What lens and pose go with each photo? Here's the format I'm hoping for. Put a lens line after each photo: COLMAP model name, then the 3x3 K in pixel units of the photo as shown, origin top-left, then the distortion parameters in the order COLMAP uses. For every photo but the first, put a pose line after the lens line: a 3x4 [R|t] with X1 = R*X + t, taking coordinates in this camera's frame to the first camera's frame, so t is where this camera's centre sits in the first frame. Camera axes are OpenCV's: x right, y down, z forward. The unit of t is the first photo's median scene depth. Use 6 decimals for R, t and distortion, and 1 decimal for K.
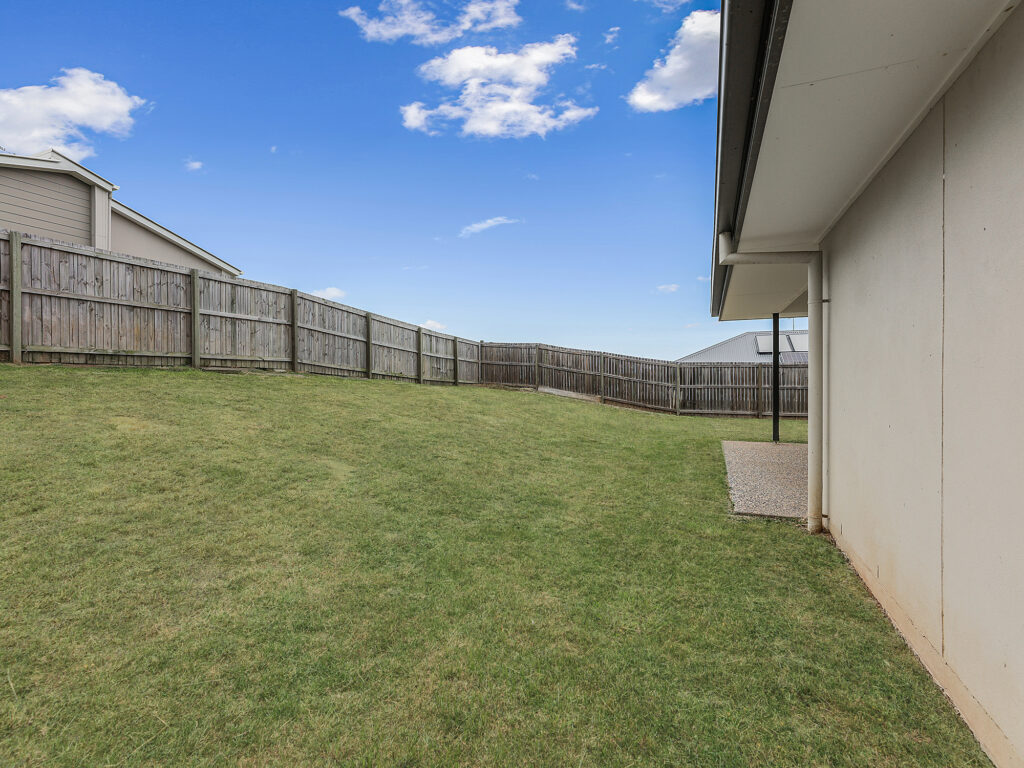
lens RADIAL K [[466.5, 0, 513.9], [0, 466.5, 376.4], [0, 0, 1]] dist [0.003538, 0.000315]
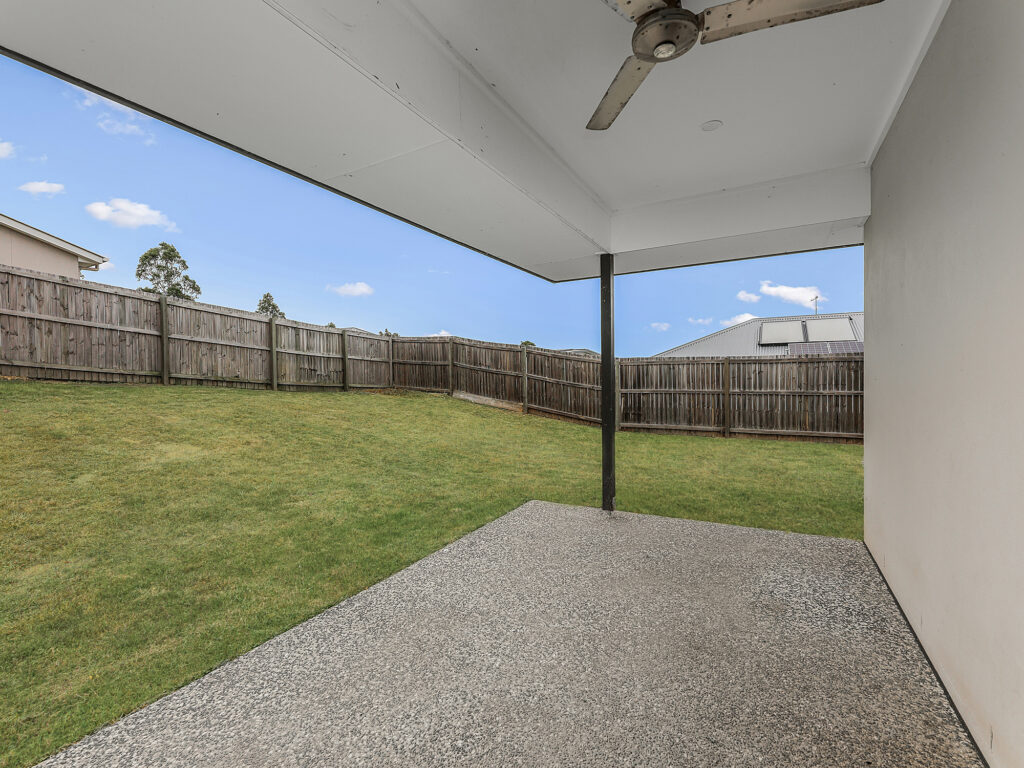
lens RADIAL K [[466.5, 0, 513.2], [0, 466.5, 377.9], [0, 0, 1]] dist [0.003538, 0.000315]
pose [[0.993211, -0.008533, -0.116010, 0.368141], [0.008999, 0.999953, 0.003491, -0.004212], [0.115975, -0.004511, 0.993242, 0.342419]]
